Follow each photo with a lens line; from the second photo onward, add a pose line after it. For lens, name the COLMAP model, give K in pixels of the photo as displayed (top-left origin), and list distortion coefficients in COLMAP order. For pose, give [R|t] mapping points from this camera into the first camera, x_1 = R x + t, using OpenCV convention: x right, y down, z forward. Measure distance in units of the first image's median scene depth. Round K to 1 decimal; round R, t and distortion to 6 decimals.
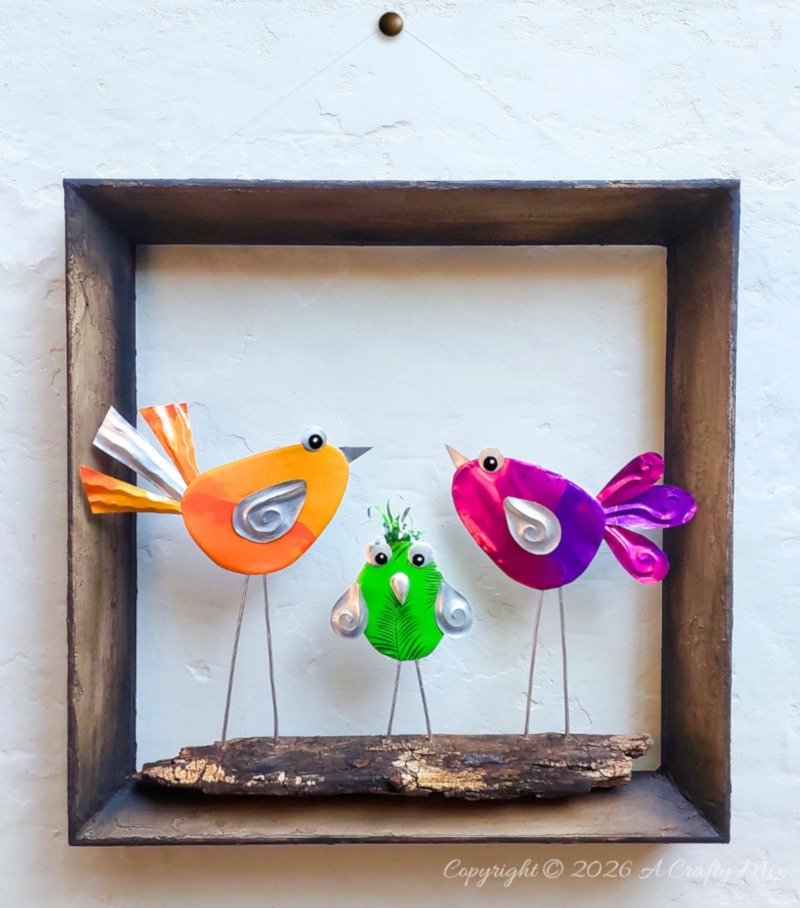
lens RADIAL K [[404.8, 0, 394.0], [0, 404.8, 449.7], [0, 0, 1]] dist [-0.000974, -0.000237]
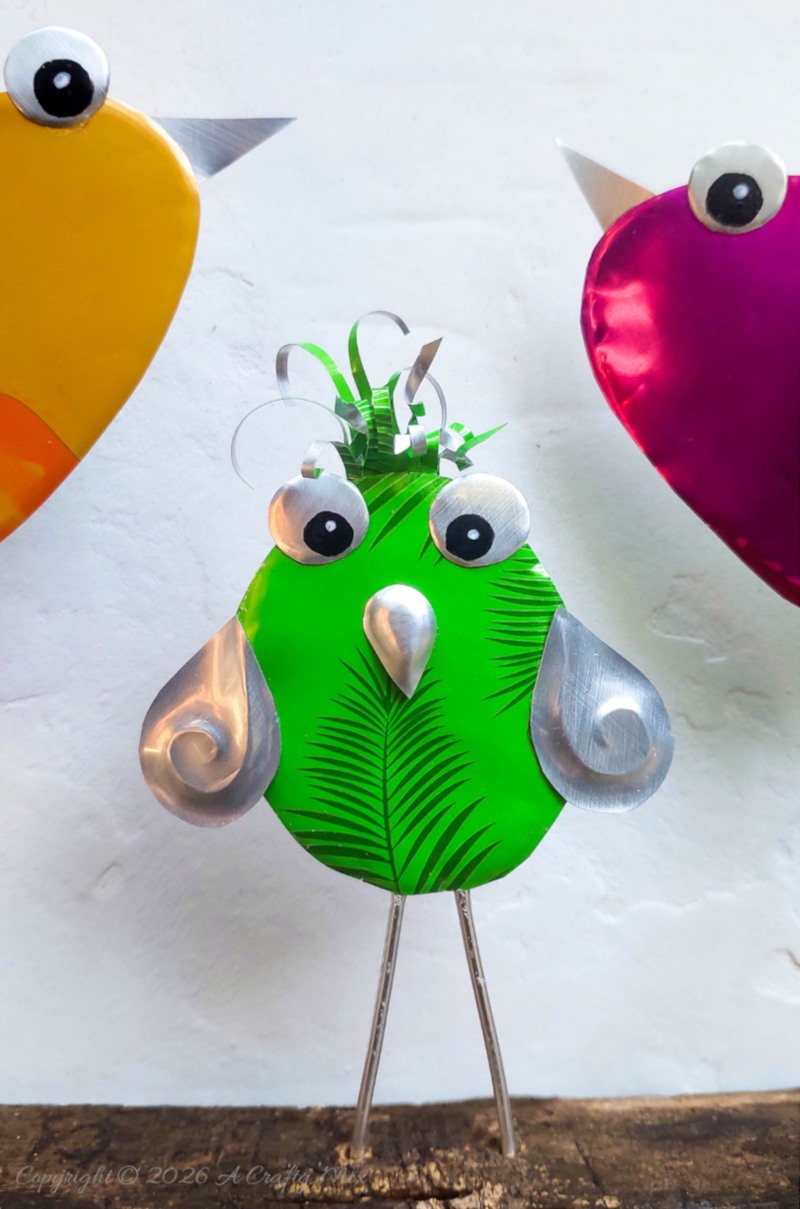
lens RADIAL K [[946.6, 0, 403.5], [0, 946.6, 602.5], [0, 0, 1]] dist [-0.011297, -0.003142]
pose [[0.999400, -0.001723, 0.034586, -0.003591], [-0.007878, 0.961260, 0.275532, 0.142703], [-0.033721, -0.275640, 0.960669, 0.394937]]
